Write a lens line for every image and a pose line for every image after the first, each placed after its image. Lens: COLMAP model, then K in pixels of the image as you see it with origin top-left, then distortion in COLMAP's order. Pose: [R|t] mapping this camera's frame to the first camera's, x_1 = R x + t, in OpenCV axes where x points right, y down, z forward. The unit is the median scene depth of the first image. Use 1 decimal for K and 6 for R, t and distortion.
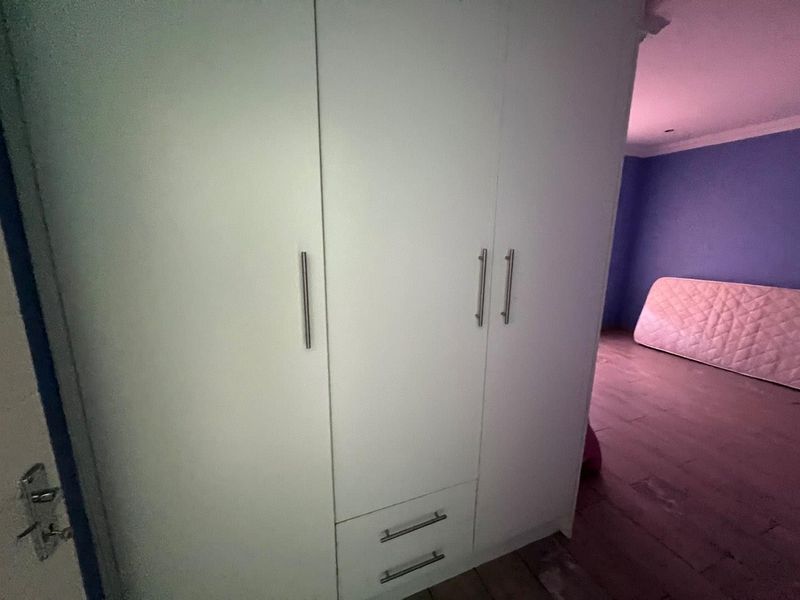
lens RADIAL K [[320.8, 0, 397.6], [0, 320.8, 299.9], [0, 0, 1]] dist [0.000530, -0.000090]
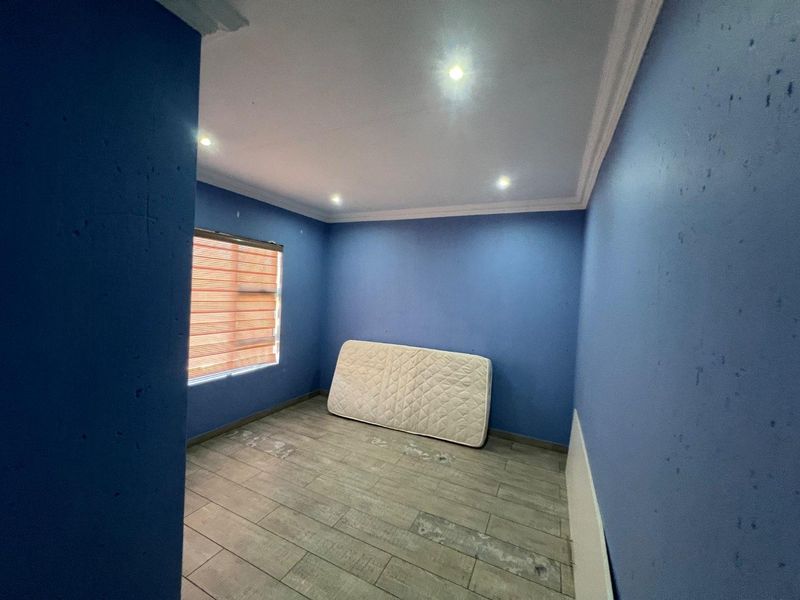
lens RADIAL K [[320.8, 0, 400.5], [0, 320.8, 300.8], [0, 0, 1]] dist [0.000530, -0.000090]
pose [[0.737405, 0.013043, 0.675324, 0.295705], [0.086899, 0.989673, -0.114001, -0.069533], [-0.669837, 0.142750, 0.728657, 0.164497]]
